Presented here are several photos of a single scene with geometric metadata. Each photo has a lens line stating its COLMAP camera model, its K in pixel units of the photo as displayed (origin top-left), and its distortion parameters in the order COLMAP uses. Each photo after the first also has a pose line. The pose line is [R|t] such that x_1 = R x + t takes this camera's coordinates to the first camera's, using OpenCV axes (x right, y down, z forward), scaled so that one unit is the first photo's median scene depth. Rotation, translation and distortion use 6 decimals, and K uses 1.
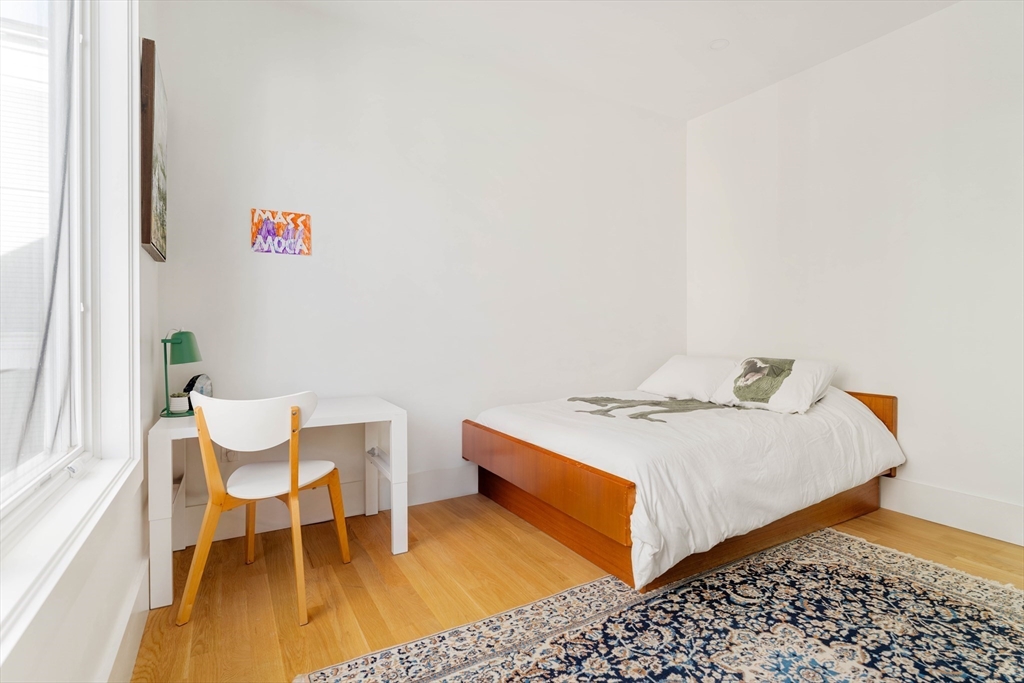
lens RADIAL K [[500.8, 0, 512.0], [0, 500.8, 341.5], [0, 0, 1]] dist [-0.005391, -0.000476]
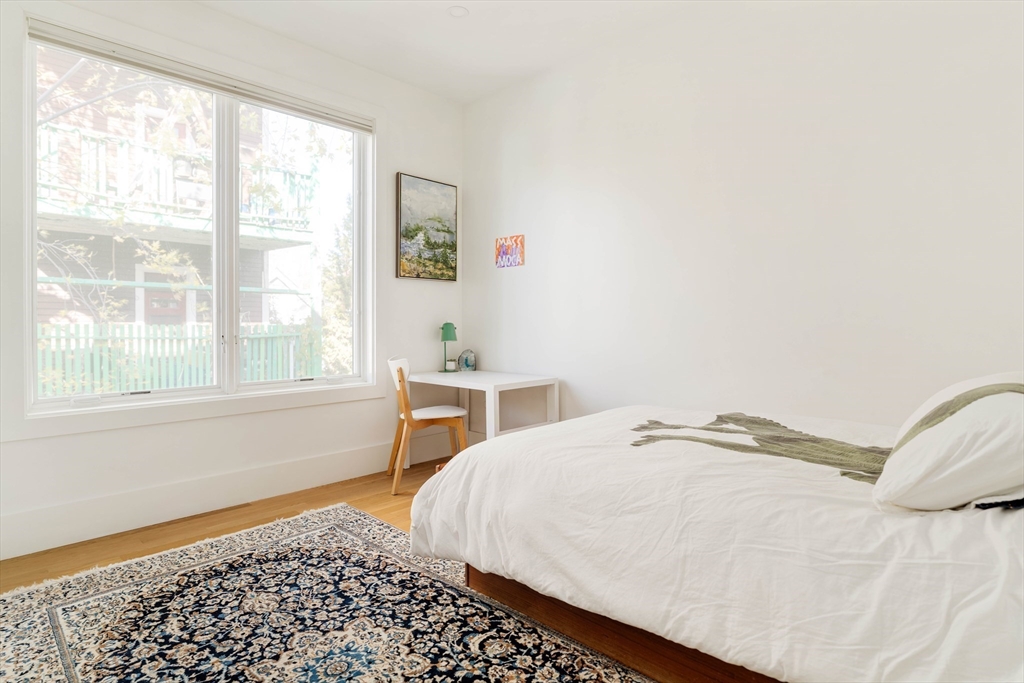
lens RADIAL K [[542.4, 0, 512.3], [0, 542.4, 326.2], [0, 0, 1]] dist [-0.001648, -0.000243]
pose [[0.279195, 0.006279, -0.960214, 1.425742], [-0.017395, 0.999848, 0.001480, -0.017033], [0.960077, 0.016290, 0.279262, 0.840480]]
